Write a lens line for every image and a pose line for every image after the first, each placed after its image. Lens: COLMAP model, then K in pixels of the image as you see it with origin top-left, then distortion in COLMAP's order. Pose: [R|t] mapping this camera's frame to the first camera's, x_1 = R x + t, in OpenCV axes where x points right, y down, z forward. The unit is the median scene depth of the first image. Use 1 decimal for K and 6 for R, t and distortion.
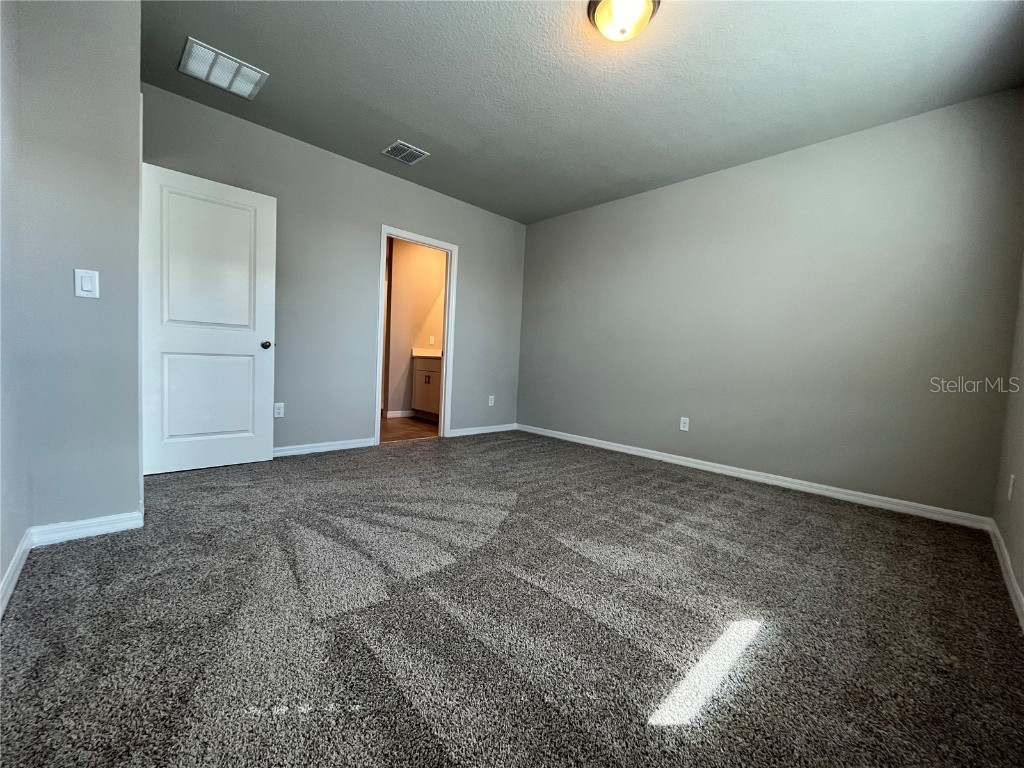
lens RADIAL K [[414.1, 0, 509.6], [0, 414.1, 388.5], [0, 0, 1]] dist [-0.002348, -0.000047]
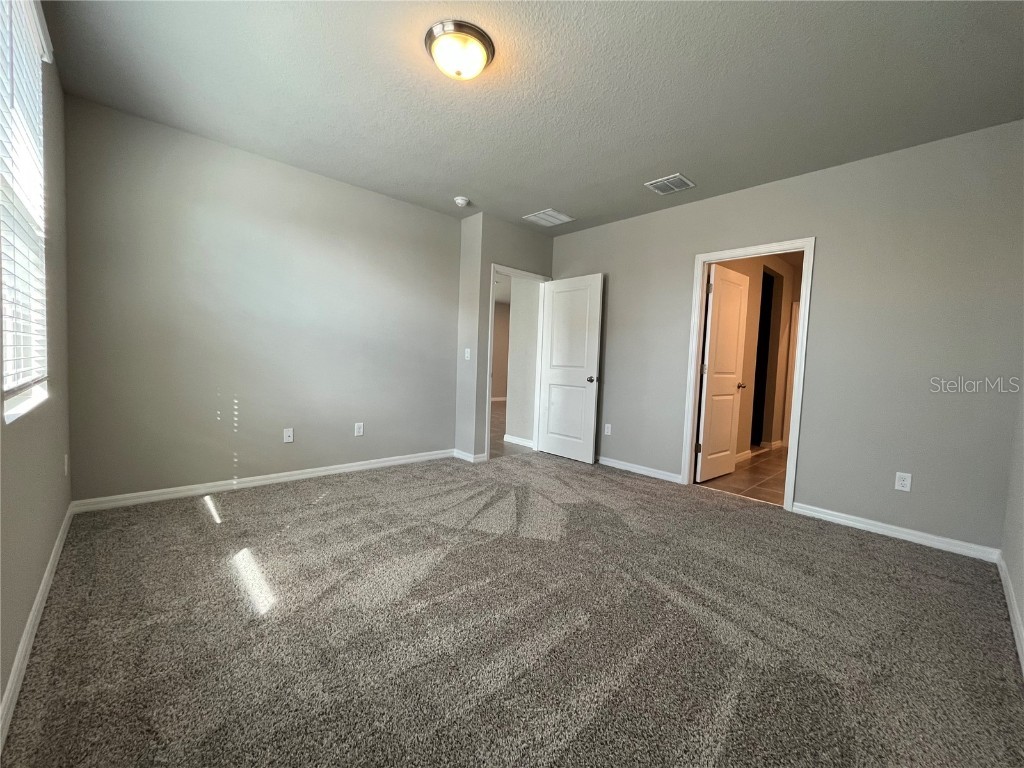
lens RADIAL K [[414.1, 0, 511.1], [0, 414.1, 383.4], [0, 0, 1]] dist [-0.002348, -0.000047]
pose [[-0.010349, 0.006177, -0.999927, 0.658262], [-0.110451, 0.993855, 0.007283, -0.059601], [0.993828, 0.110518, -0.009603, 0.611513]]
